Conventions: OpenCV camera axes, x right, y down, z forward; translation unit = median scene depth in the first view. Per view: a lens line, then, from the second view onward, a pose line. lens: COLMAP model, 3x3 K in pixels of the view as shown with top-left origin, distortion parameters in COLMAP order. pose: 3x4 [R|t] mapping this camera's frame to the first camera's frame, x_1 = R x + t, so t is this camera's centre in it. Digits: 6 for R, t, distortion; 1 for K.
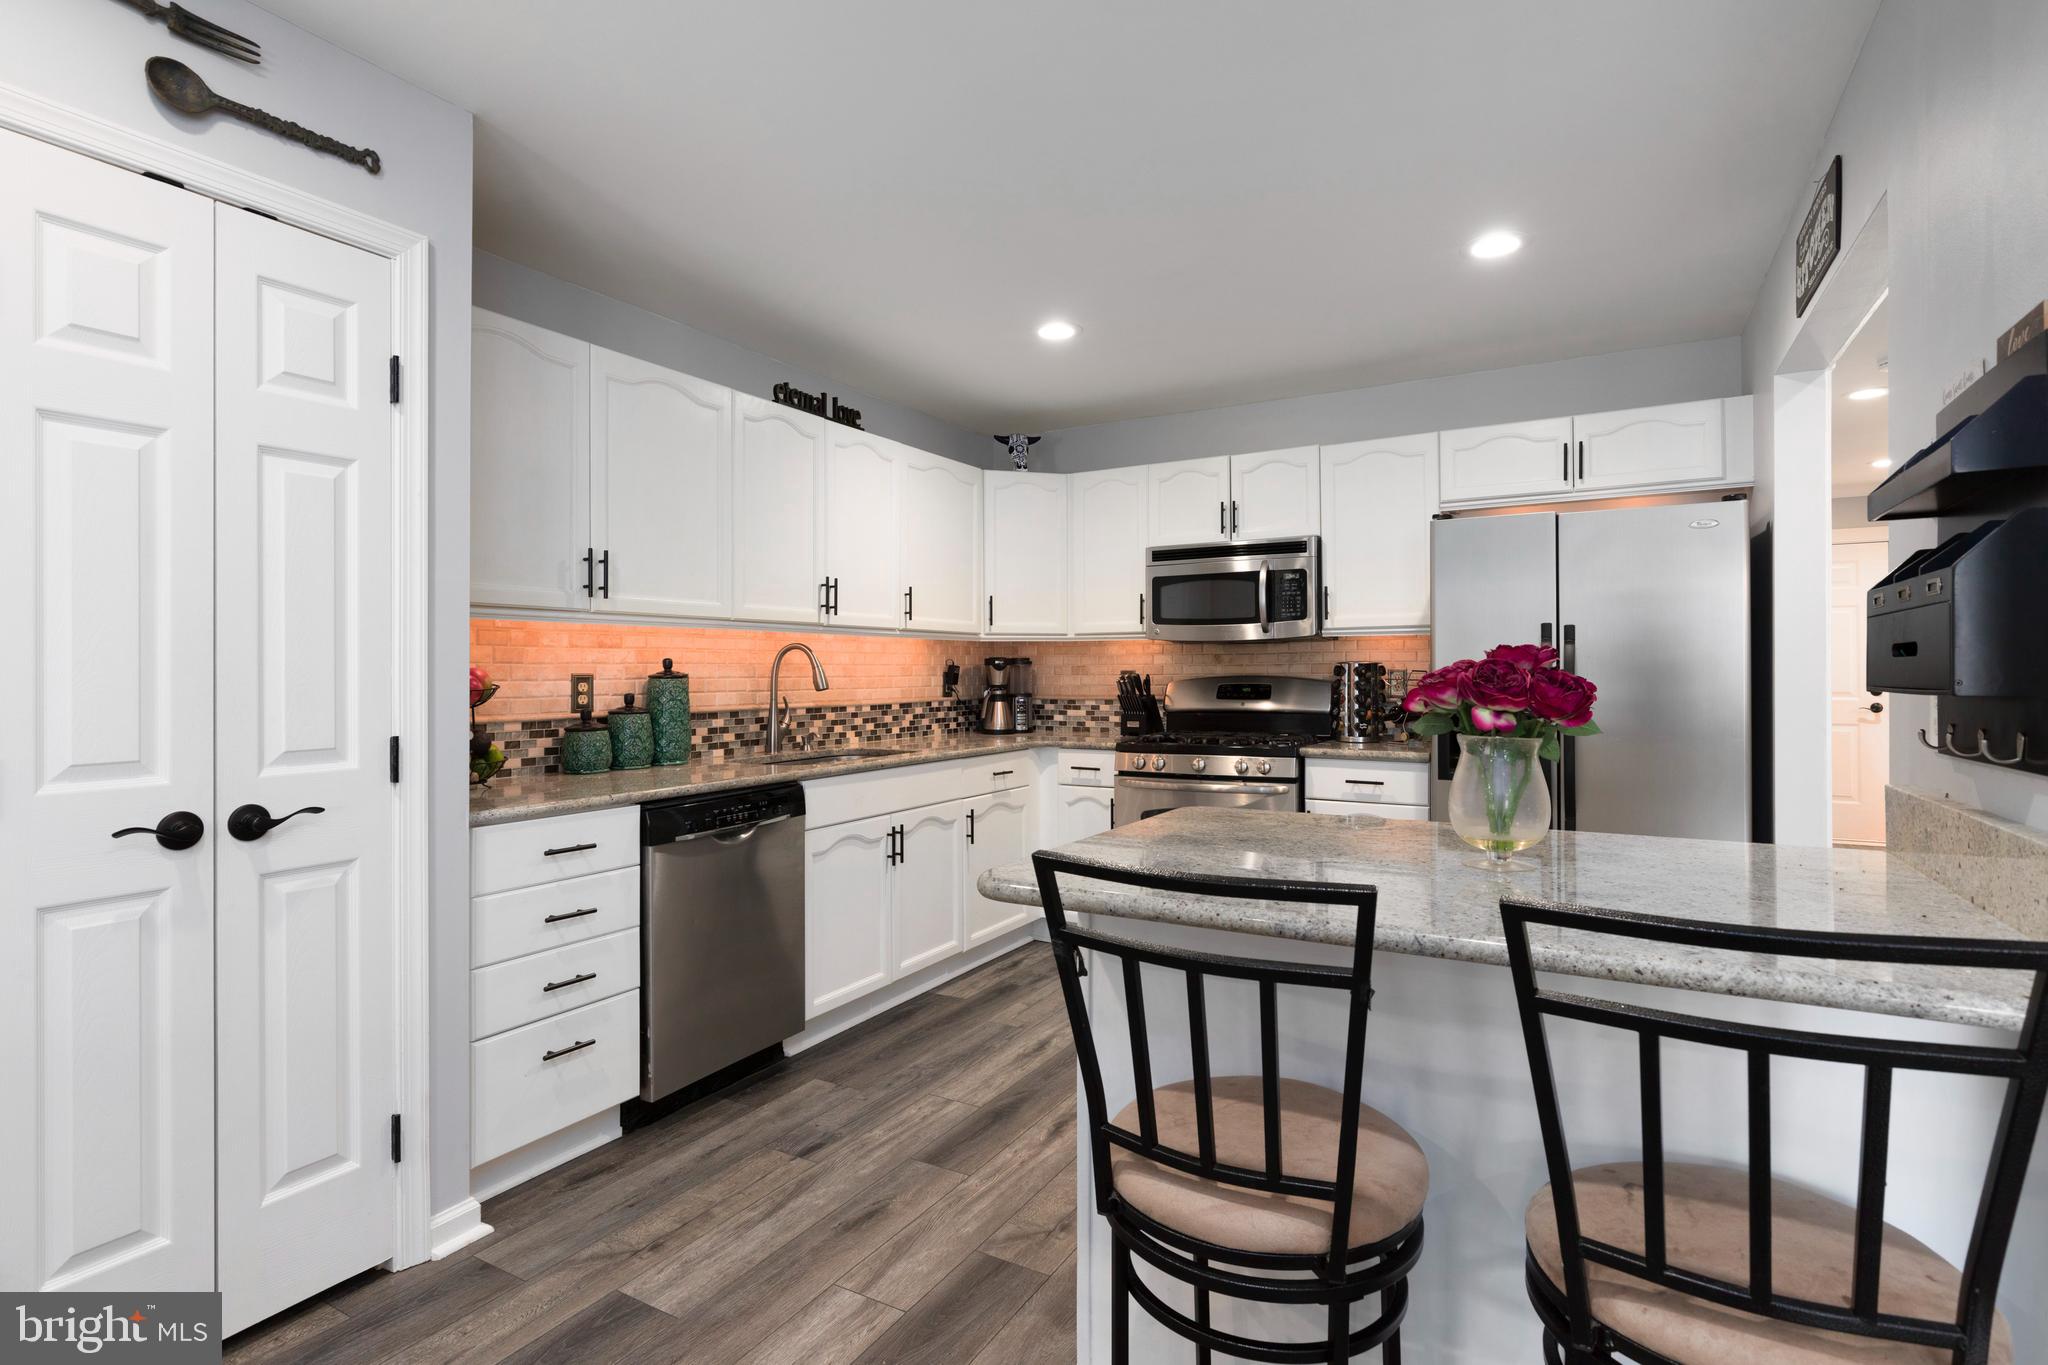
lens RADIAL K [[1017.2, 0, 1021.7], [0, 1017.2, 669.5], [0, 0, 1]] dist [-0.000741, -0.000990]
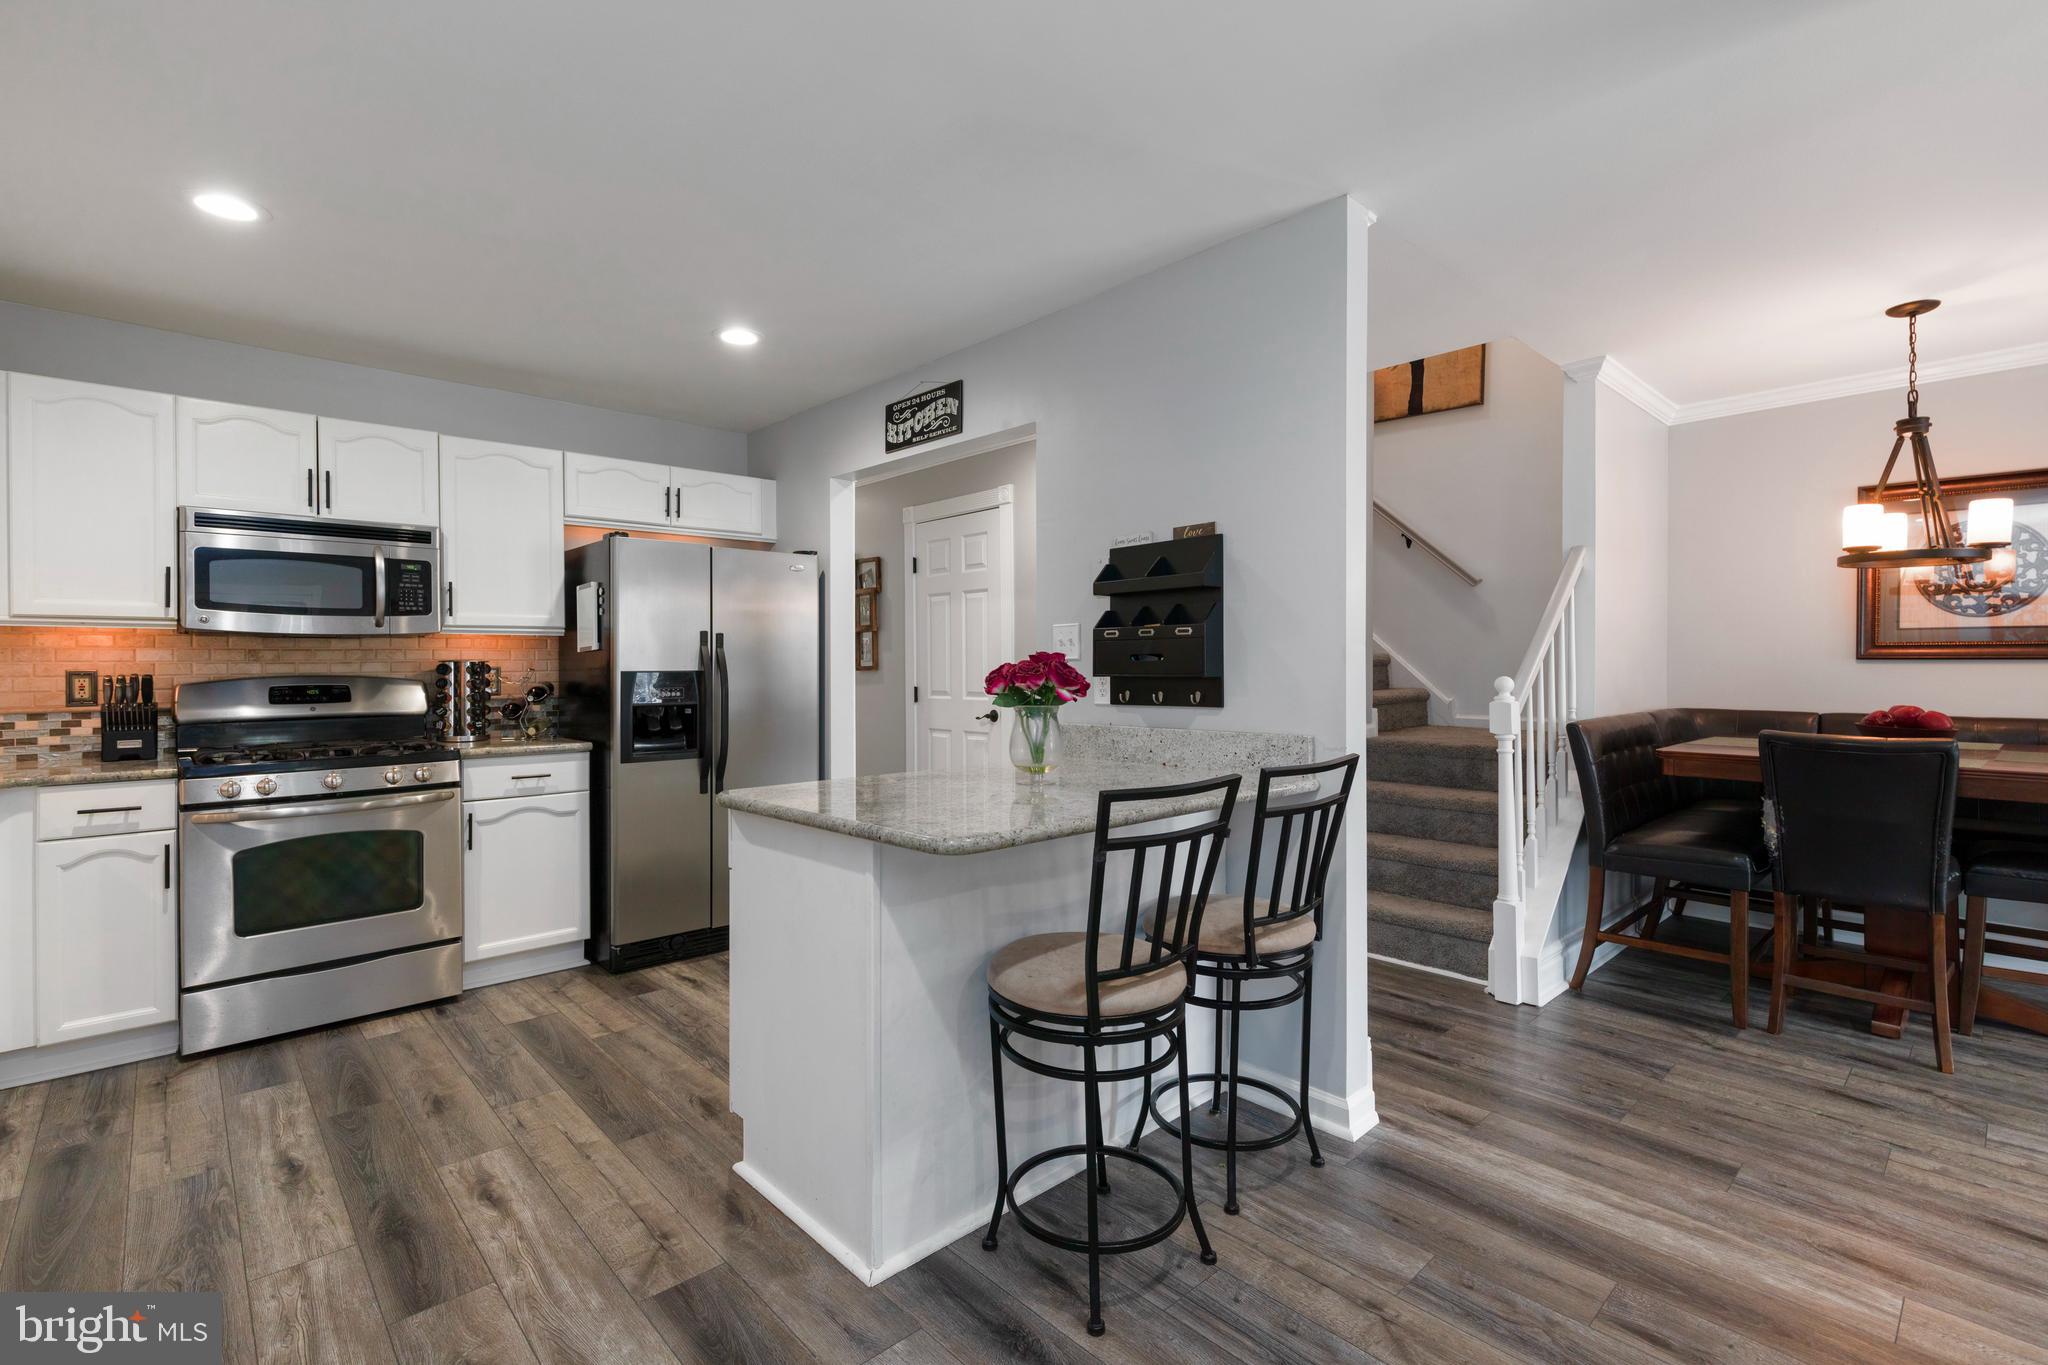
lens RADIAL K [[927.0, 0, 1030.8], [0, 927.0, 670.3], [0, 0, 1]] dist [0.010811, -0.002695]
pose [[0.290451, -0.003666, 0.956883, -0.439565], [0.001876, 0.999993, 0.003262, 0.000418], [-0.956888, 0.000847, 0.290456, 0.247570]]
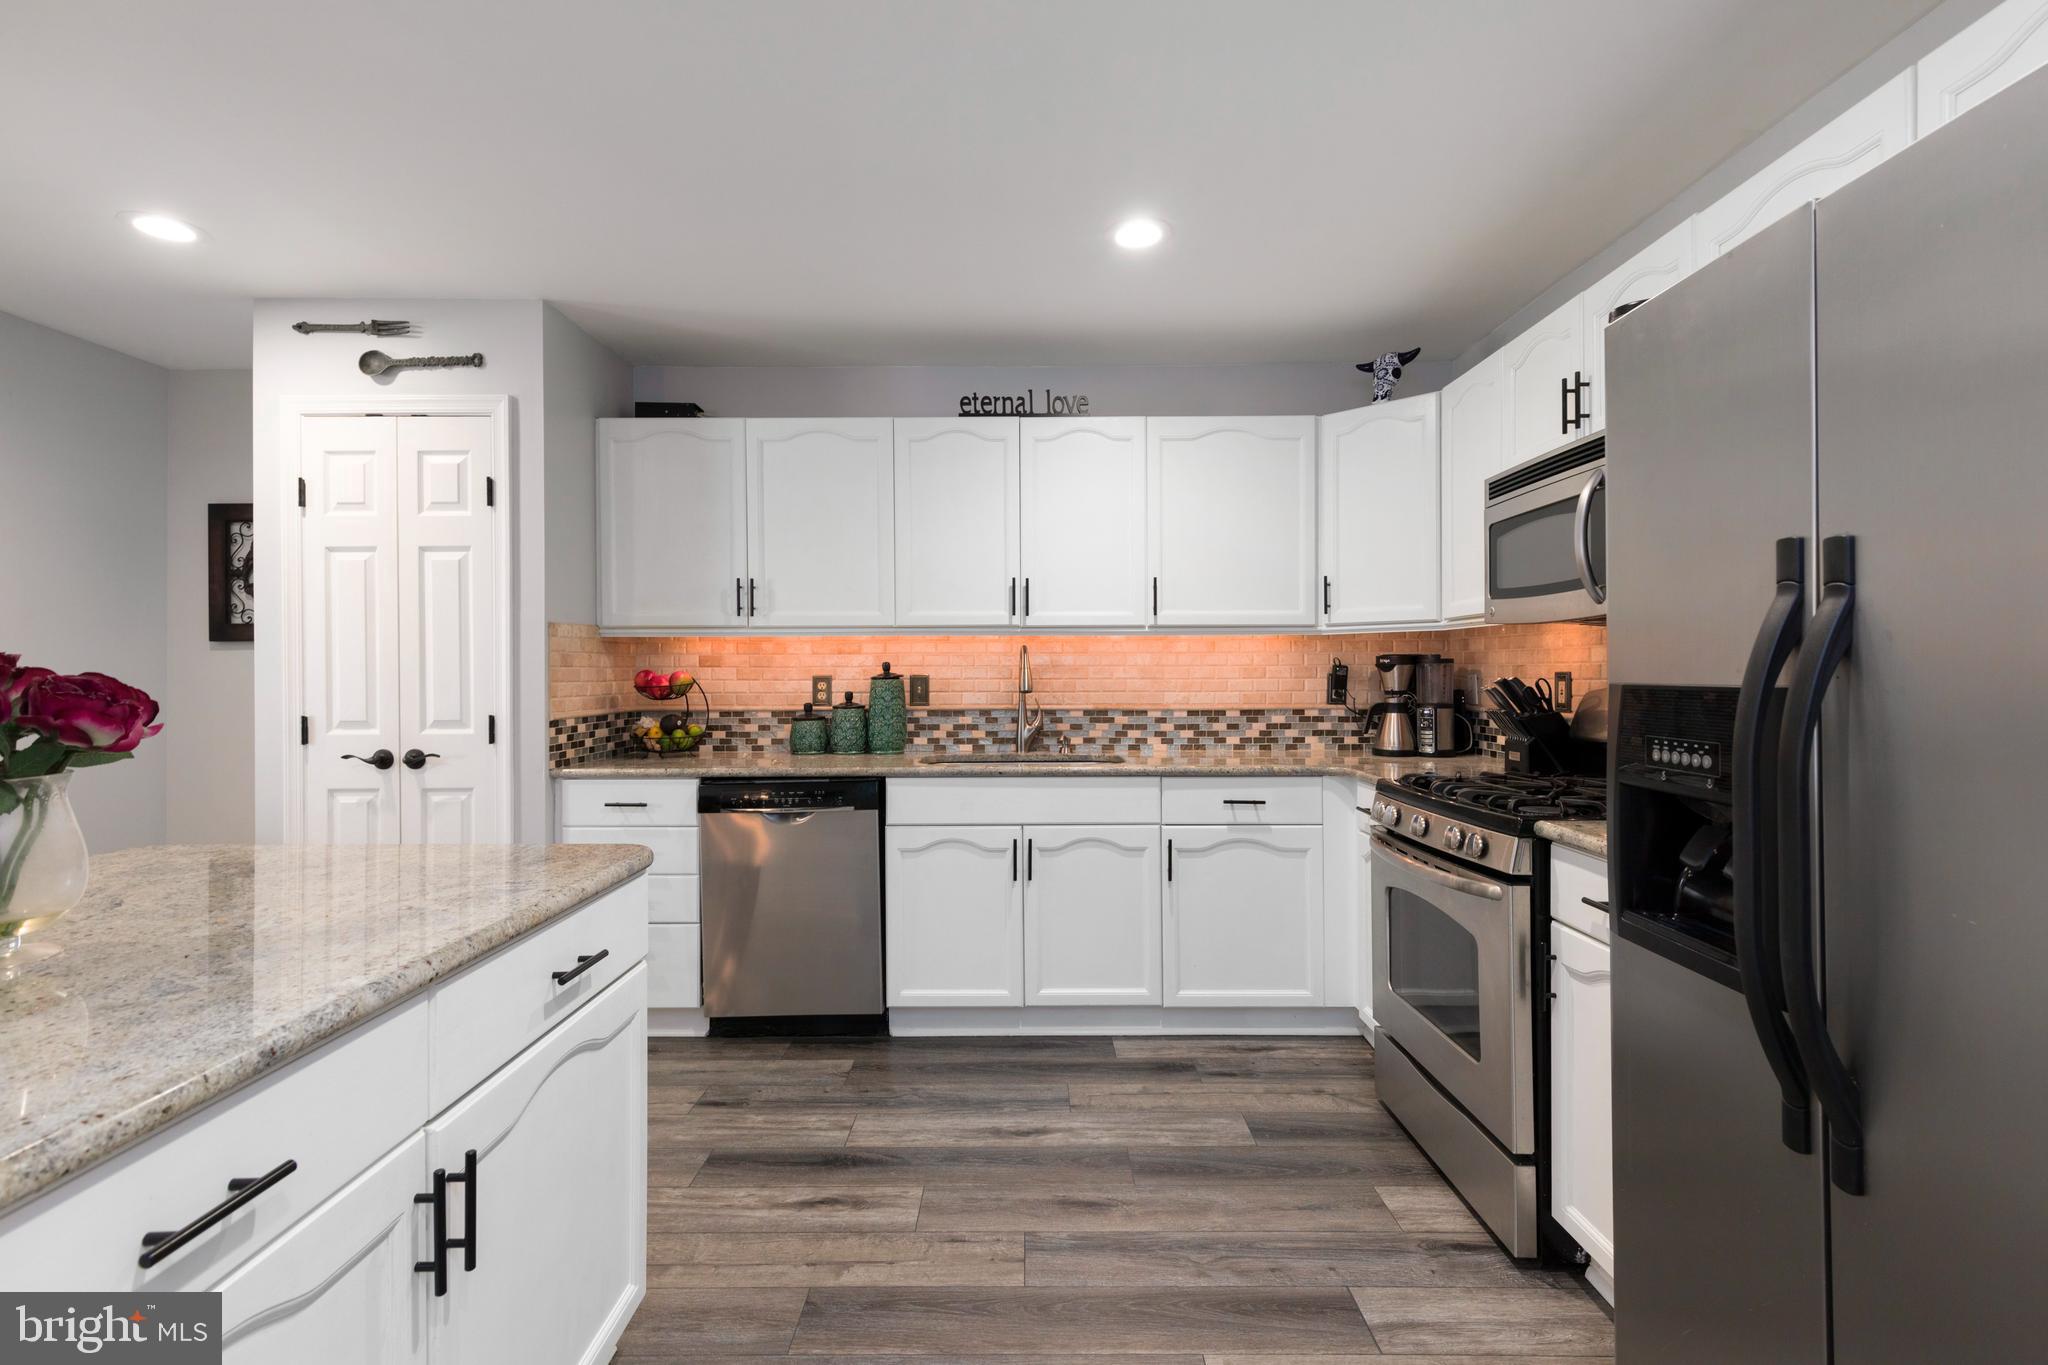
lens RADIAL K [[927.0, 0, 1024.5], [0, 927.0, 674.9], [0, 0, 1]] dist [0.010811, -0.002695]
pose [[0.491649, 0.004325, -0.870783, 0.606725], [0.002981, 0.999973, 0.006649, -0.002695], [0.870788, -0.005865, 0.491623, 0.572886]]
